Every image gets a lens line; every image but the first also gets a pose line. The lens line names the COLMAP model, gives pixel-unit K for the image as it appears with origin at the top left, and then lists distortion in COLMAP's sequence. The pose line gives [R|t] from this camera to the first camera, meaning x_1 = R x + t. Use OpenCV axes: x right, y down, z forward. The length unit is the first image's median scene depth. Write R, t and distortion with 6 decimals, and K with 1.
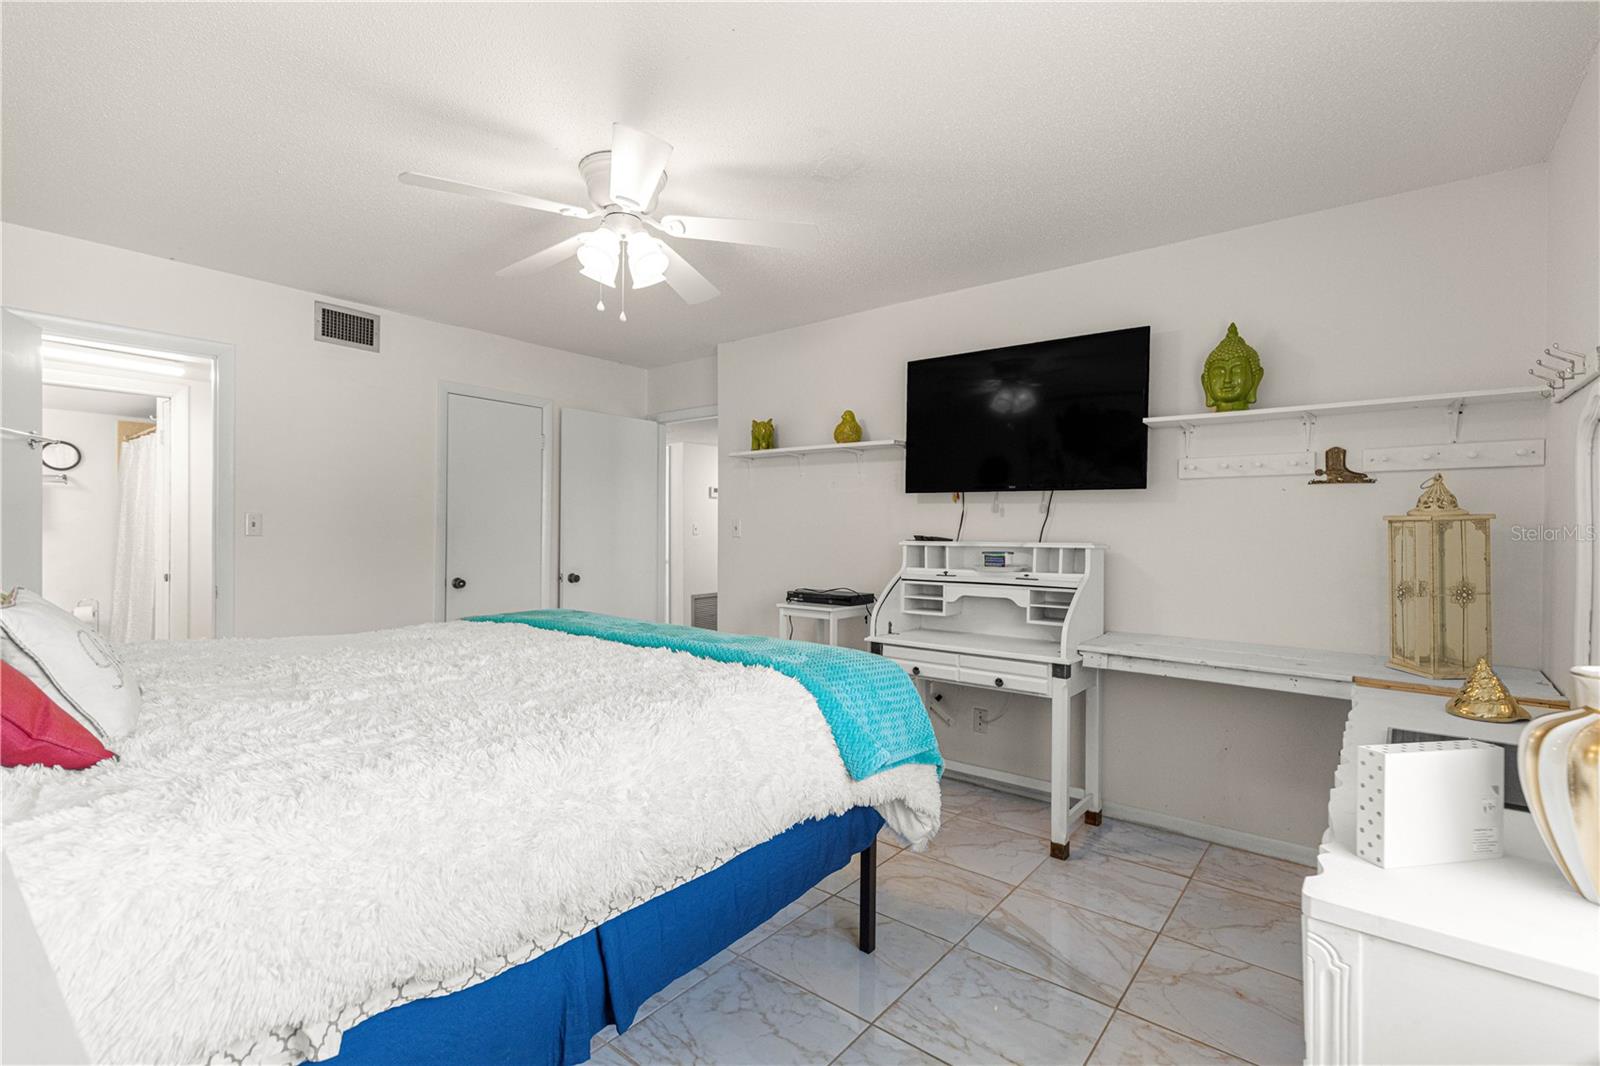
lens RADIAL K [[719.3, 0, 800.8], [0, 719.3, 526.2], [0, 0, 1]] dist [-0.001156, -0.000104]
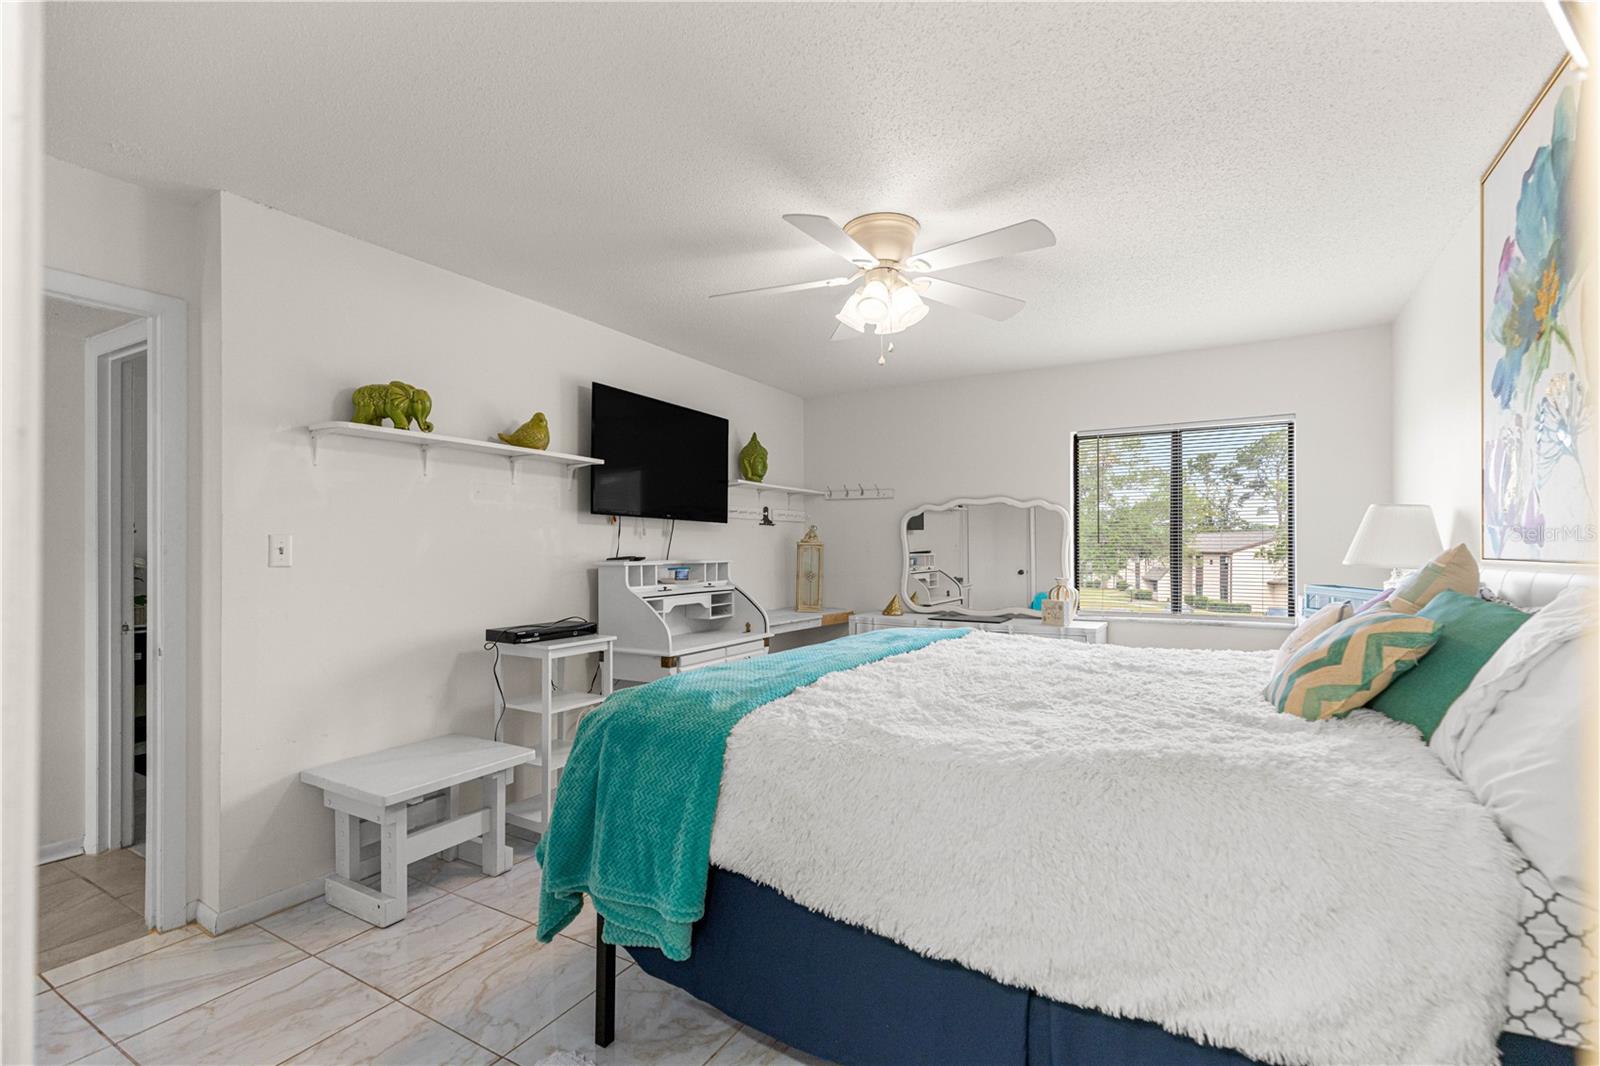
lens RADIAL K [[719.3, 0, 798.3], [0, 719.3, 543.6], [0, 0, 1]] dist [-0.001156, -0.000104]
pose [[-0.147282, 0.002033, 0.989092, -0.998984], [-0.002816, 0.999993, -0.002475, -0.003683], [-0.989090, -0.003149, -0.147276, 0.999001]]
